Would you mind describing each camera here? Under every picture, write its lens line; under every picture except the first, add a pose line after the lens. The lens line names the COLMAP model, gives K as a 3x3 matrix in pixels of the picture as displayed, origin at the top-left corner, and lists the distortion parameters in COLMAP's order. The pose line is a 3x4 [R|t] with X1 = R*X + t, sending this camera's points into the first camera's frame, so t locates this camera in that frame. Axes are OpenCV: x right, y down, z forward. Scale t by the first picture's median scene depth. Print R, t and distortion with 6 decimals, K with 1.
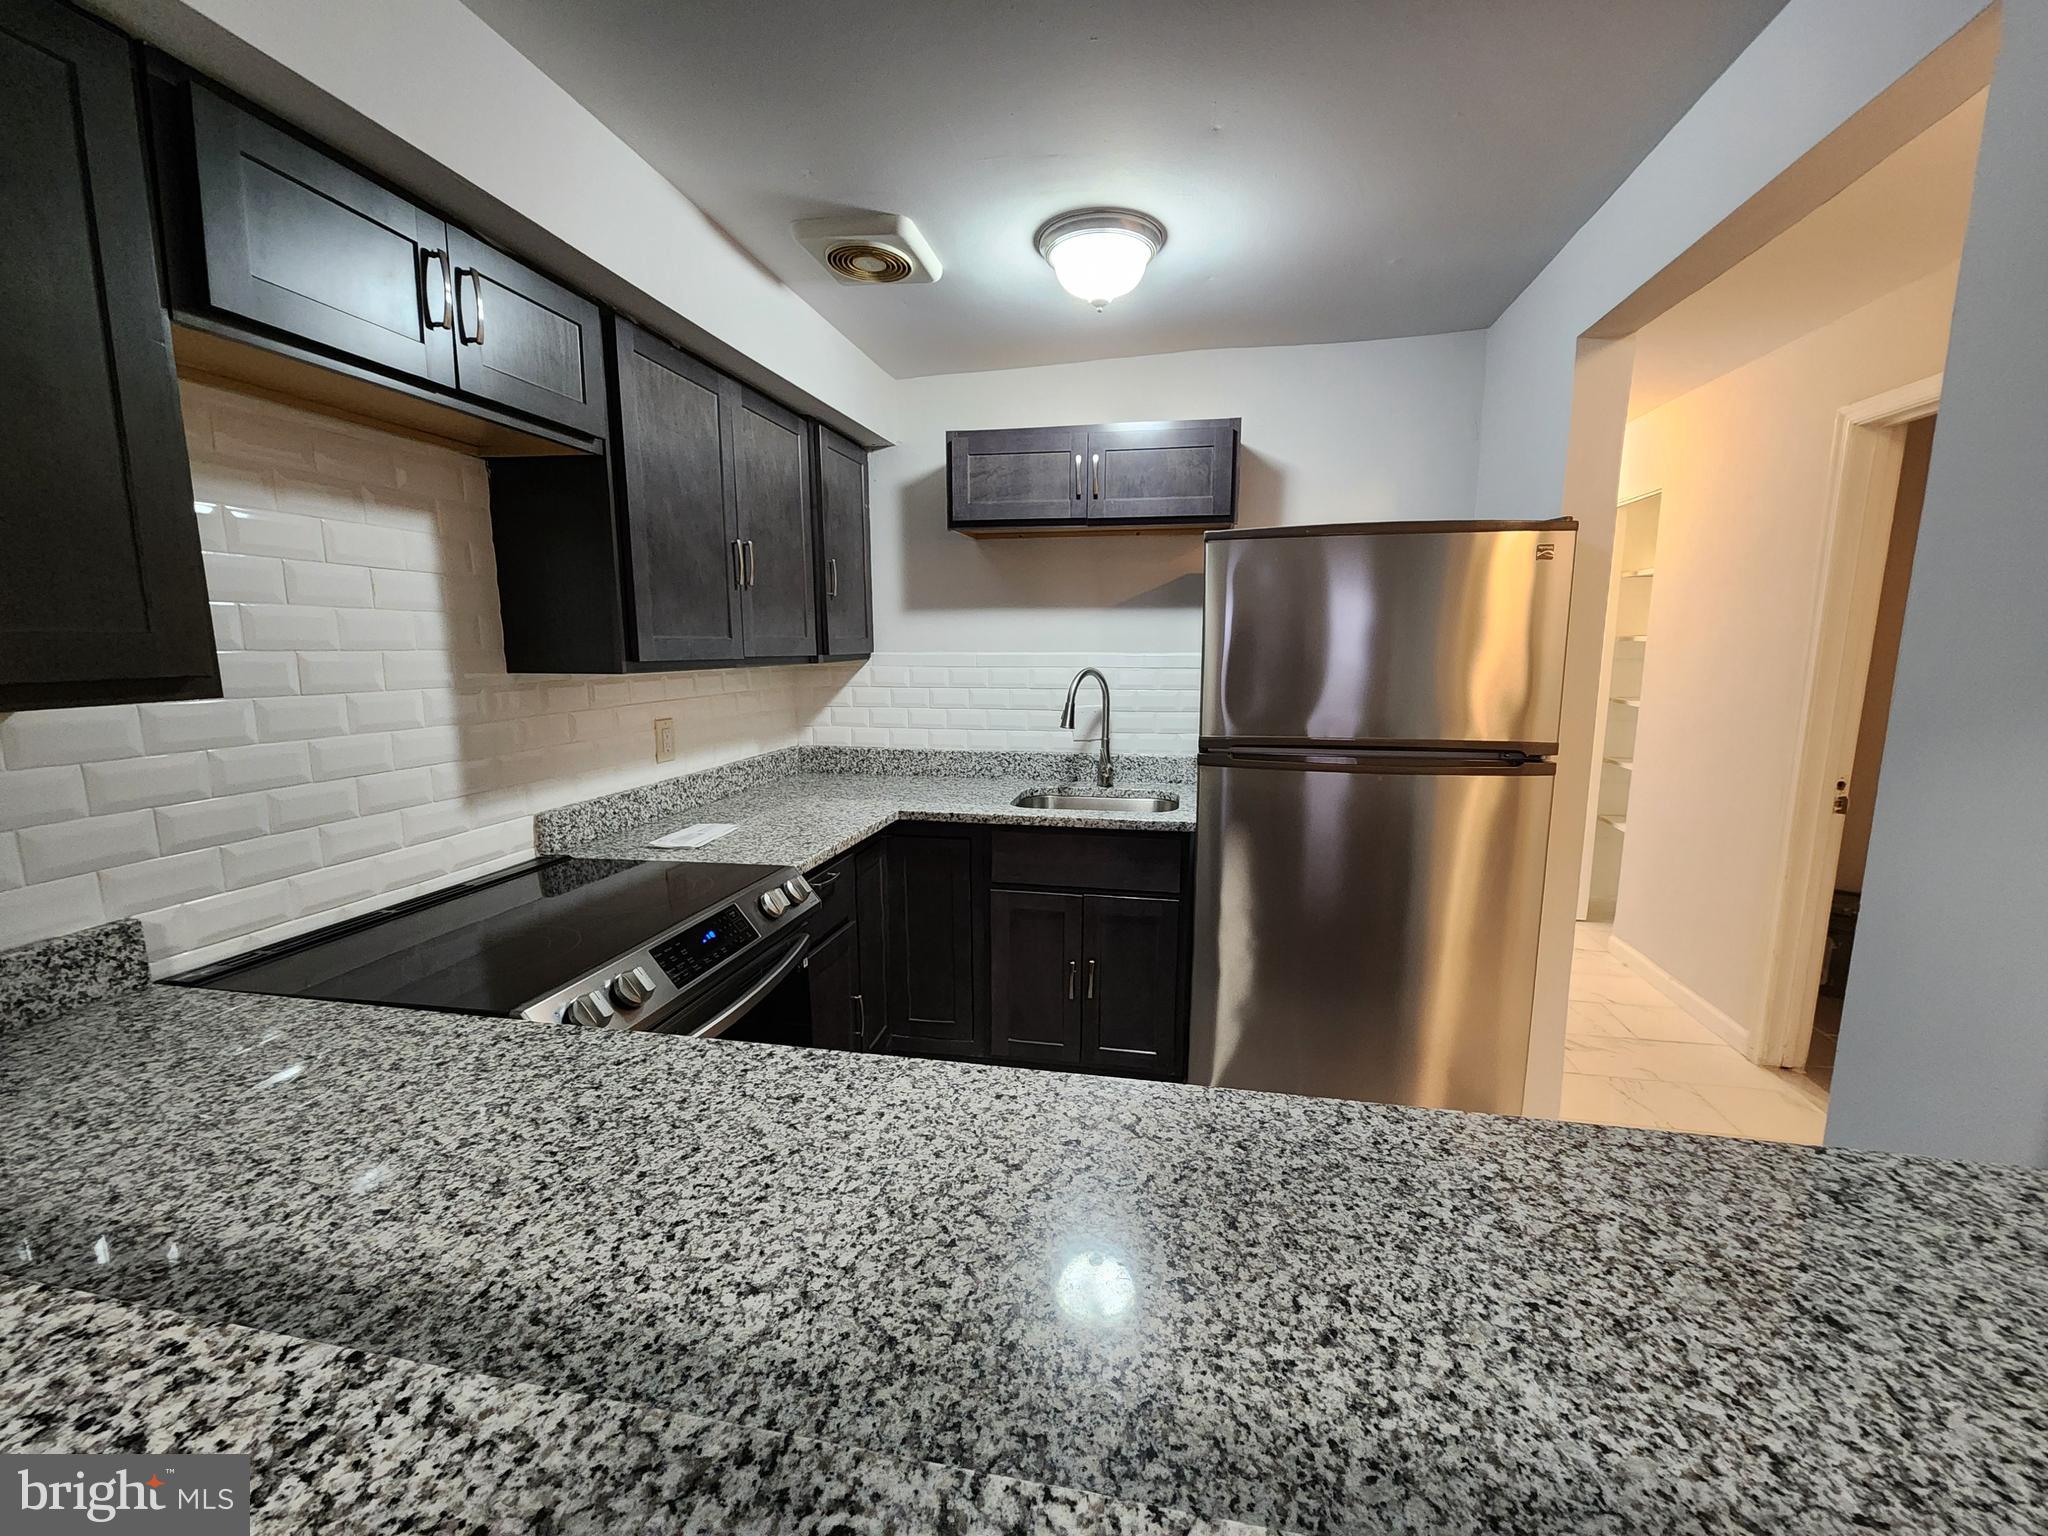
lens RADIAL K [[831.7, 0, 1026.8], [0, 831.7, 766.9], [0, 0, 1]] dist [-0.000938, -0.001422]
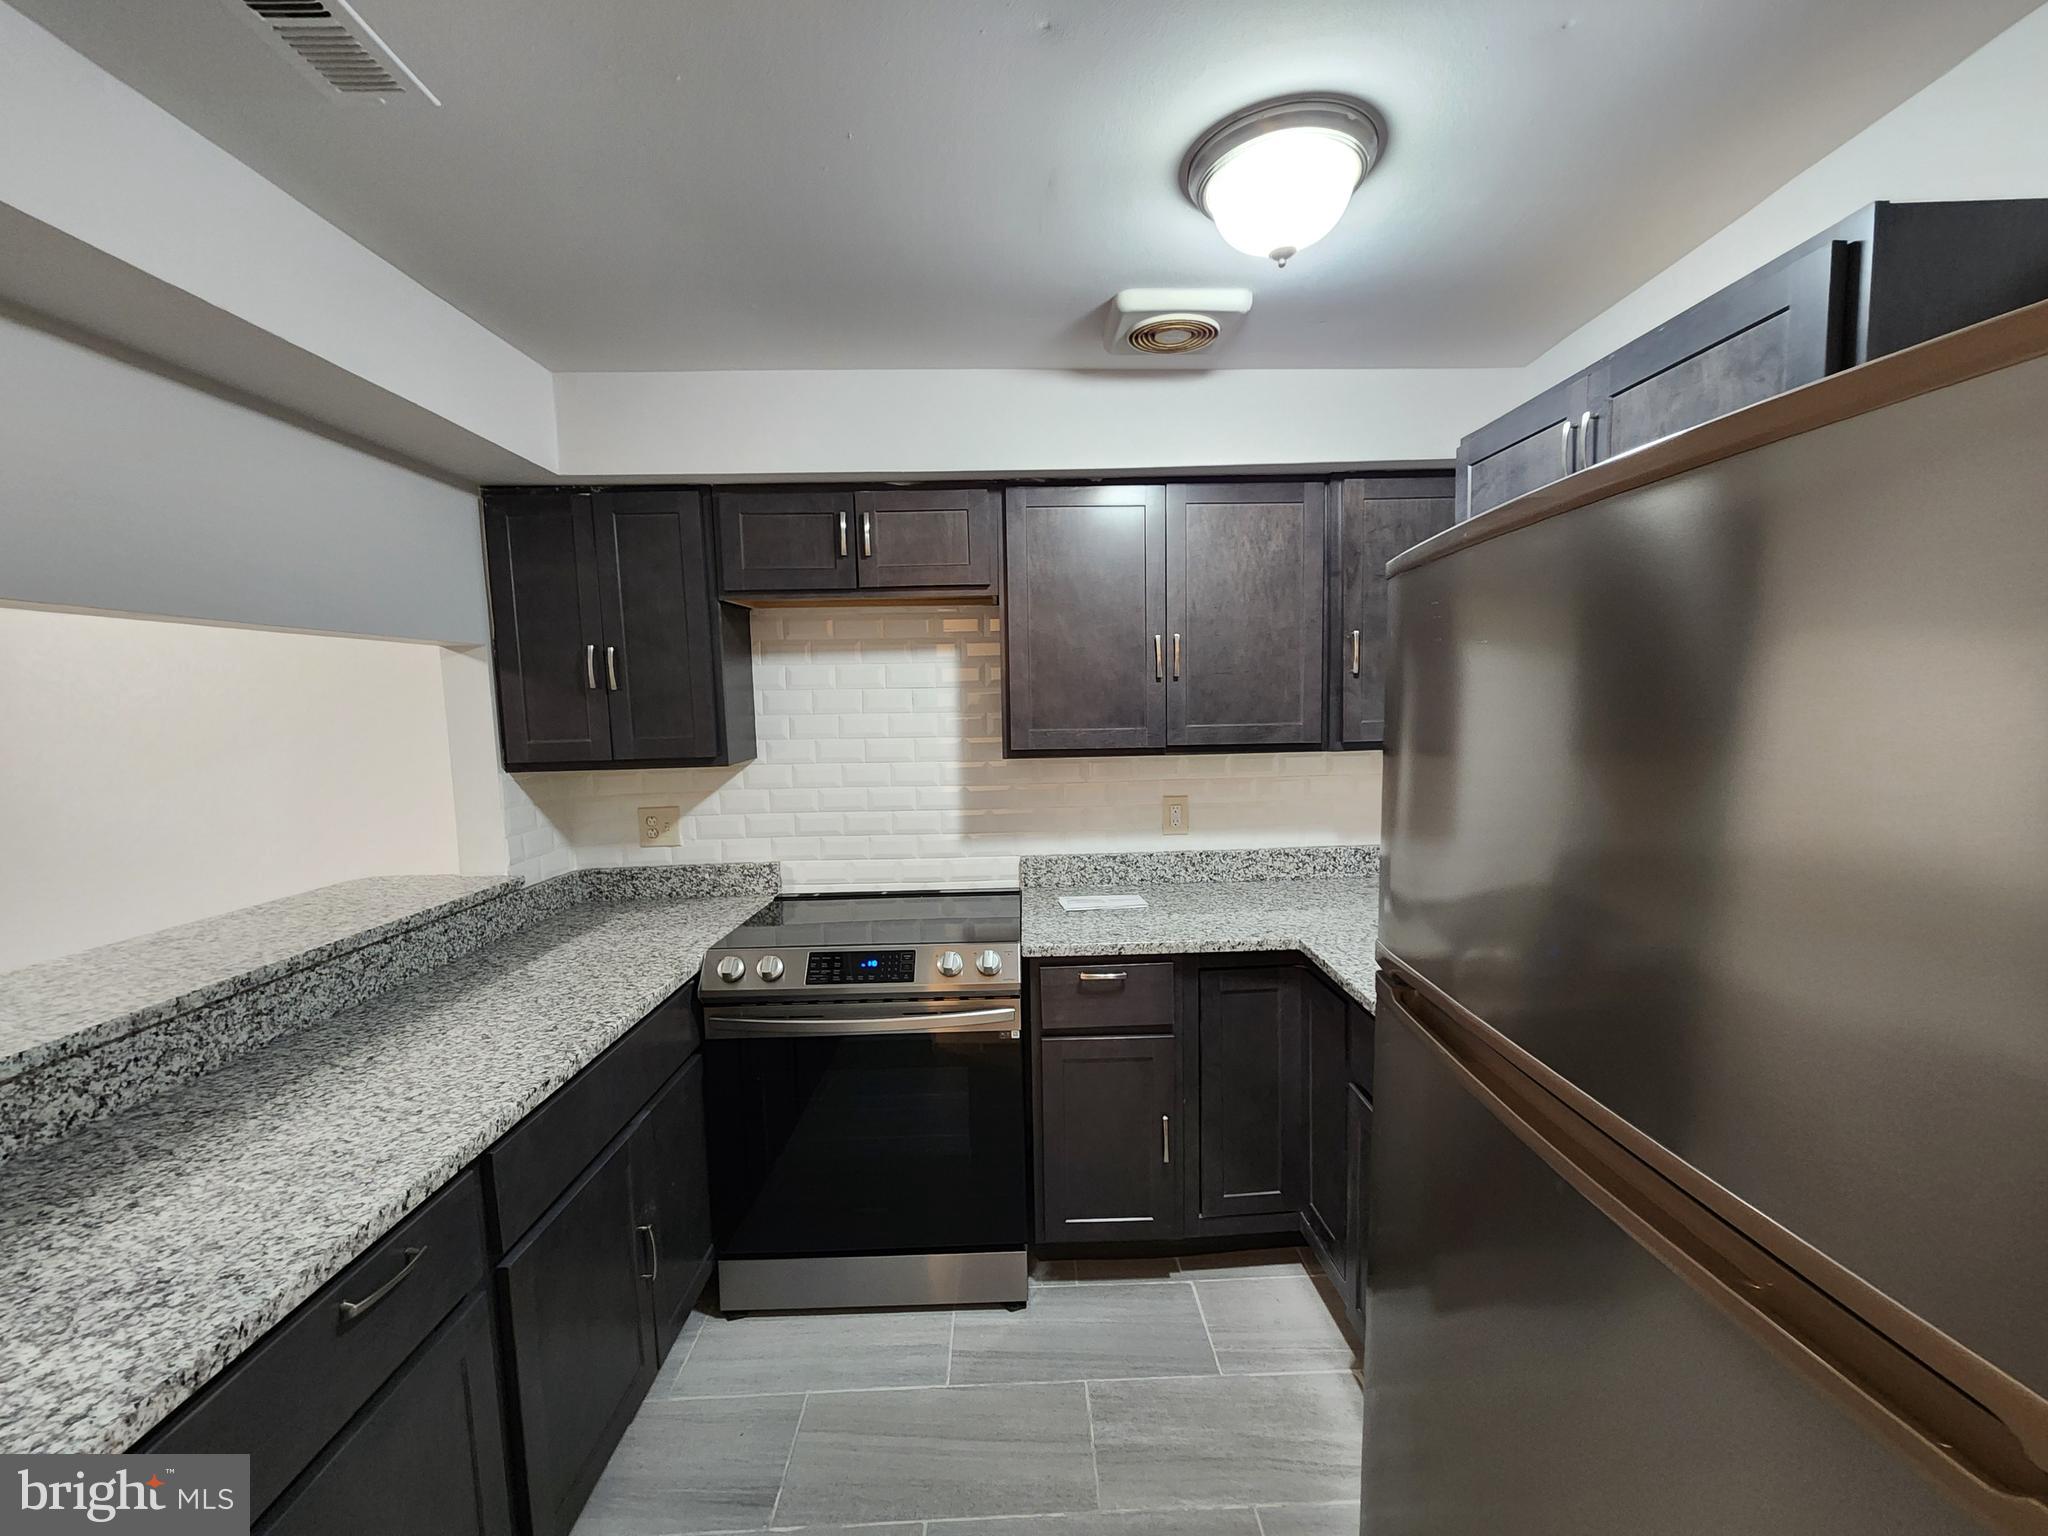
lens RADIAL K [[831.7, 0, 1030.2], [0, 831.7, 779.2], [0, 0, 1]] dist [-0.000938, -0.001422]
pose [[0.221491, 0.091322, -0.970877, 0.958780], [-0.122385, 0.990337, 0.065232, -0.210798], [0.967452, 0.104372, 0.230527, 0.941216]]
